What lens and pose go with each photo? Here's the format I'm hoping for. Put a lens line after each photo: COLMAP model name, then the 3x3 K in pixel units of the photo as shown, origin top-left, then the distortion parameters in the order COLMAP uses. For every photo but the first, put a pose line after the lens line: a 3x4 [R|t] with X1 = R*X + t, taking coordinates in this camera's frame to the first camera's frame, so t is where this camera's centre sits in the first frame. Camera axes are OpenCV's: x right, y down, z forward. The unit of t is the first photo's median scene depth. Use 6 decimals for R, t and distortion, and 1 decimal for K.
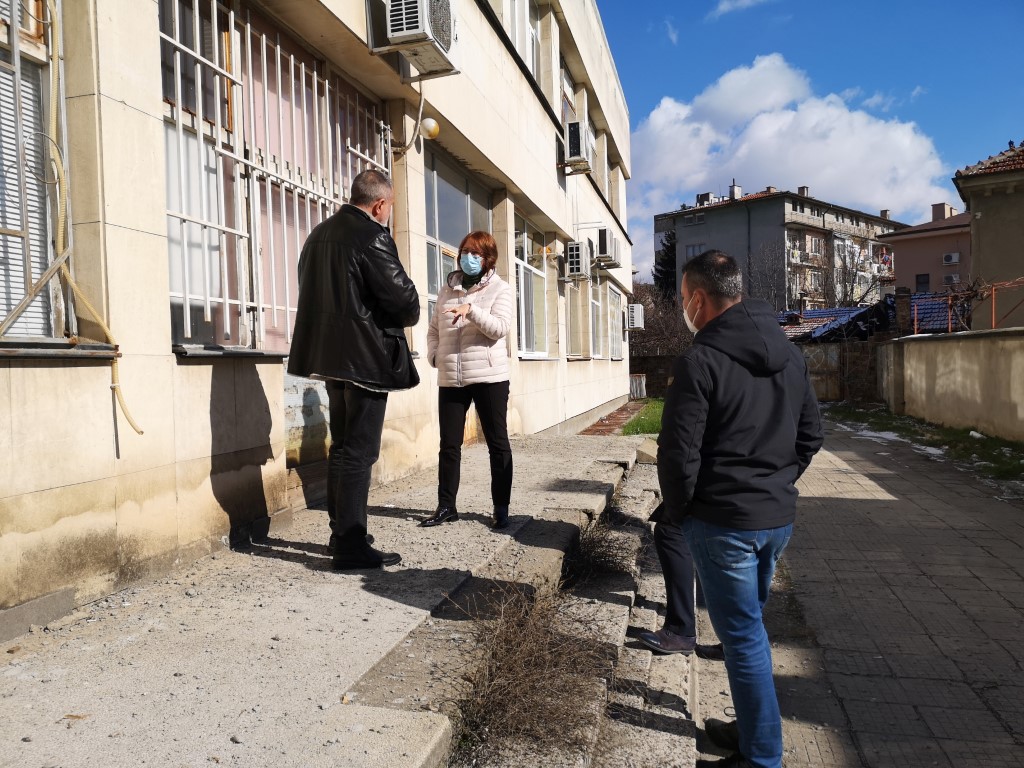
lens RADIAL K [[781.3, 0, 517.5], [0, 781.3, 383.9], [0, 0, 1]] dist [0.075166, -0.078725]
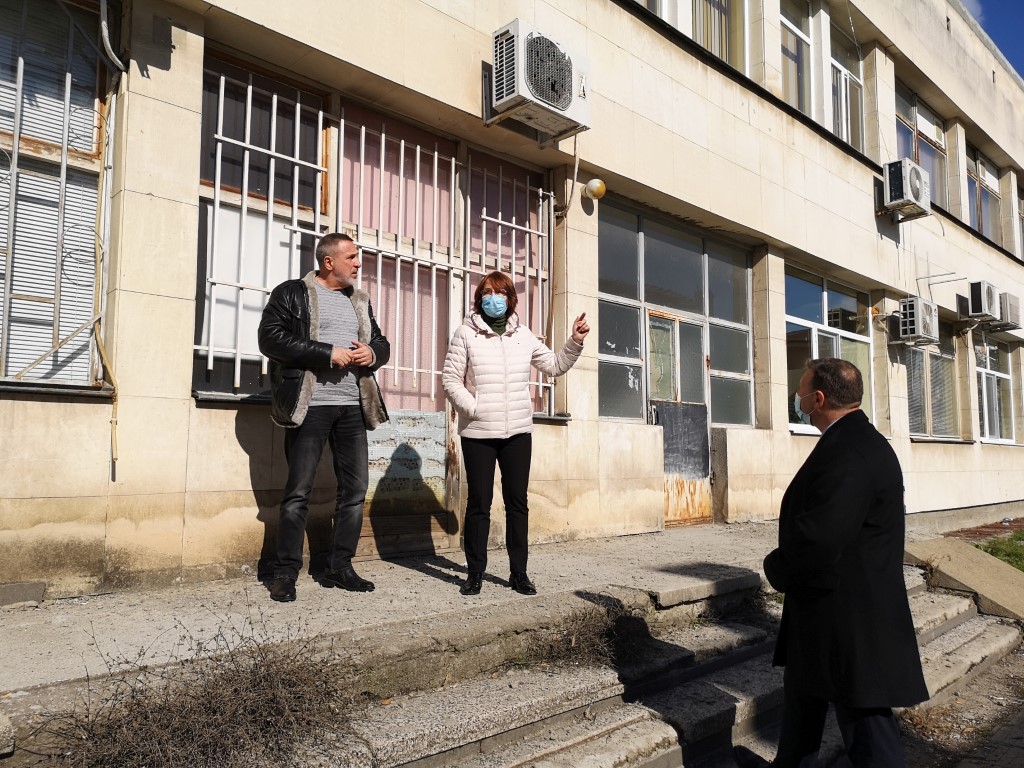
lens RADIAL K [[781.3, 0, 517.5], [0, 781.3, 383.9], [0, 0, 1]] dist [0.075166, -0.078725]
pose [[0.848728, -0.019335, -0.528477, 0.589049], [-0.039585, 0.994205, -0.099947, 0.038799], [0.527347, 0.105747, 0.843044, 0.264079]]
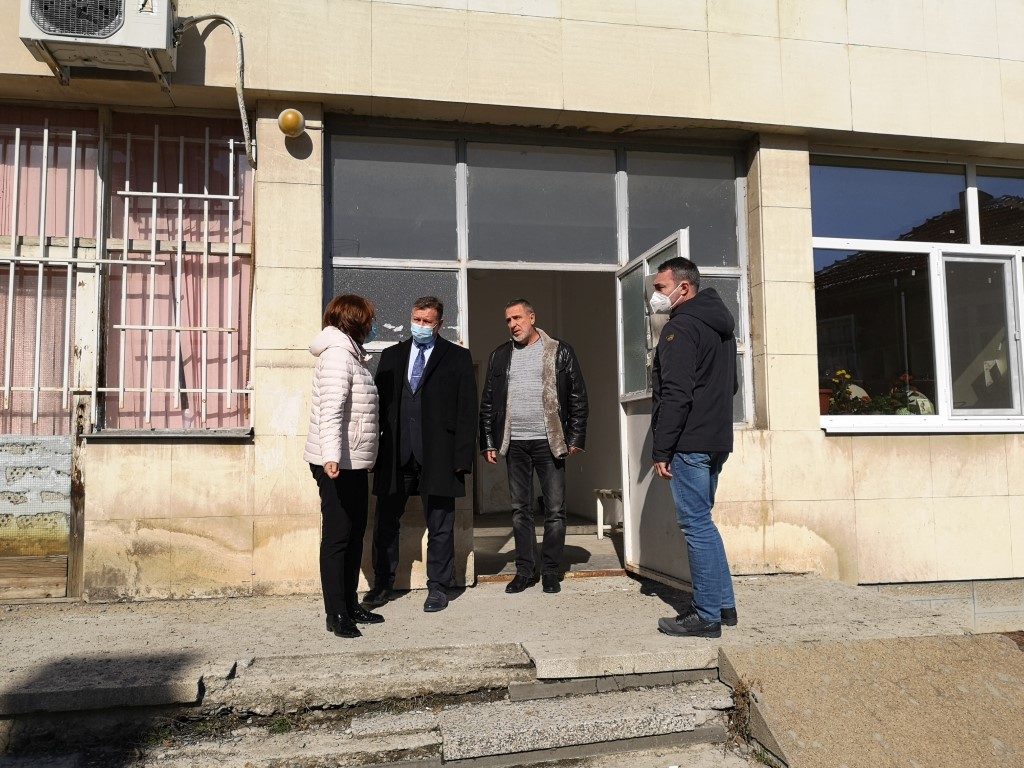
lens RADIAL K [[816.3, 0, 510.7], [0, 816.3, 392.5], [0, 0, 1]] dist [0.000393, -0.004931]
pose [[0.407601, -0.051471, -0.911708, 1.194669], [-0.019500, 0.997692, -0.065043, -0.052718], [0.912952, 0.044289, 0.405656, 1.635314]]
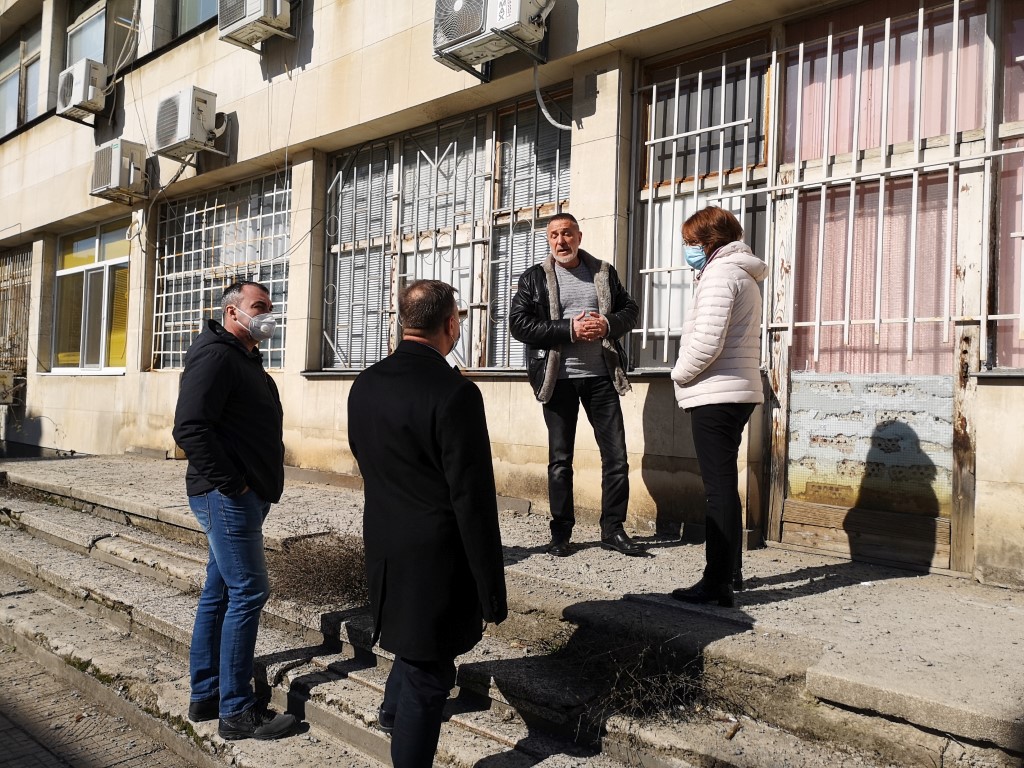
lens RADIAL K [[781.3, 0, 517.5], [0, 781.3, 383.9], [0, 0, 1]] dist [0.075166, -0.078725]
pose [[-0.460800, -0.014921, -0.887379, 0.889255], [-0.046033, 0.998915, 0.007108, -0.022942], [0.886310, 0.044124, -0.460986, 1.492411]]
